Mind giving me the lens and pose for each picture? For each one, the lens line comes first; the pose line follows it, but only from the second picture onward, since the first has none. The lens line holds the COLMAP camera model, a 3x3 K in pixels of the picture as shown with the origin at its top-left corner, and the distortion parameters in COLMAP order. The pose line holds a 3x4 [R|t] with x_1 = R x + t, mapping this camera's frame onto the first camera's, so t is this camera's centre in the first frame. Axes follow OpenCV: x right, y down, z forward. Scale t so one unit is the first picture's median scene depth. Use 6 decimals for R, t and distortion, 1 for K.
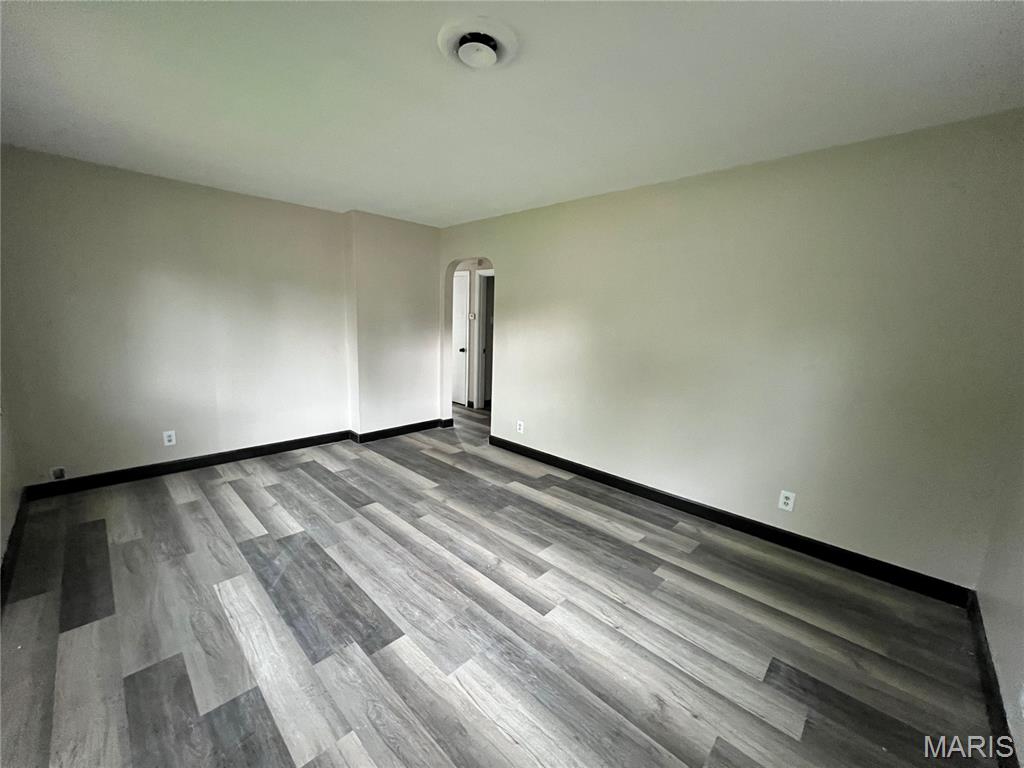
lens RADIAL K [[411.3, 0, 508.7], [0, 411.3, 383.0], [0, 0, 1]] dist [-0.001048, -0.000031]
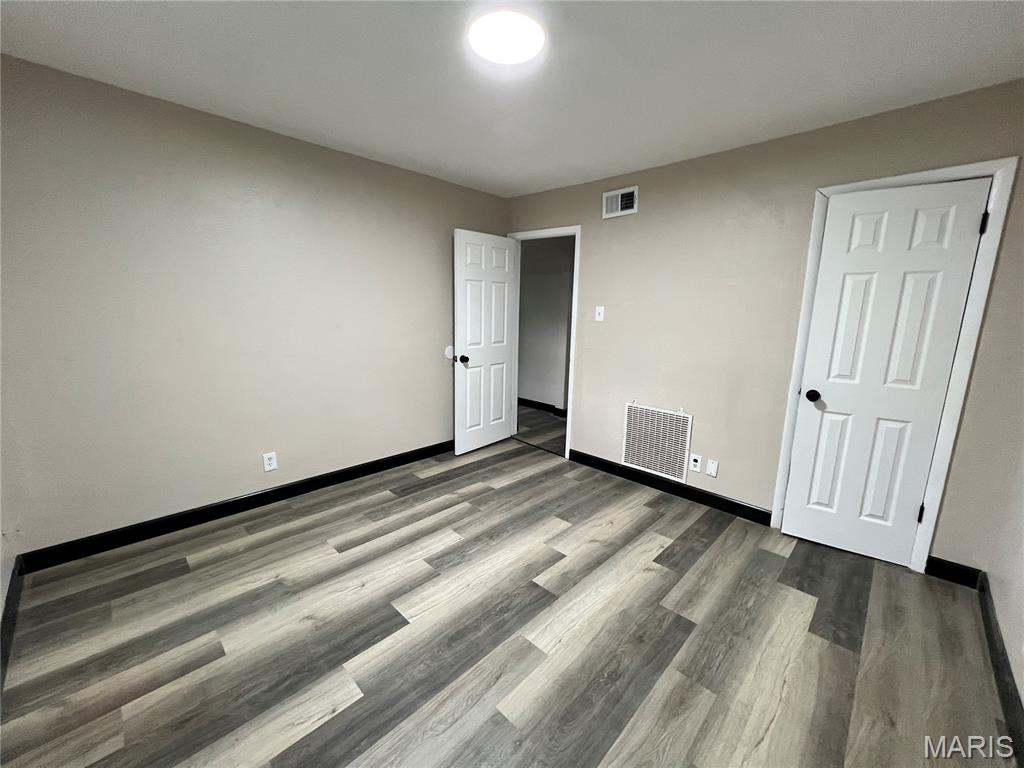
lens RADIAL K [[411.3, 0, 516.6], [0, 411.3, 382.4], [0, 0, 1]] dist [-0.001048, -0.000031]
pose [[-0.020293, -0.198896, 0.979811, -1.260682], [0.108609, 0.973774, 0.199920, -0.199839], [-0.993877, 0.110474, 0.001841, 1.378635]]
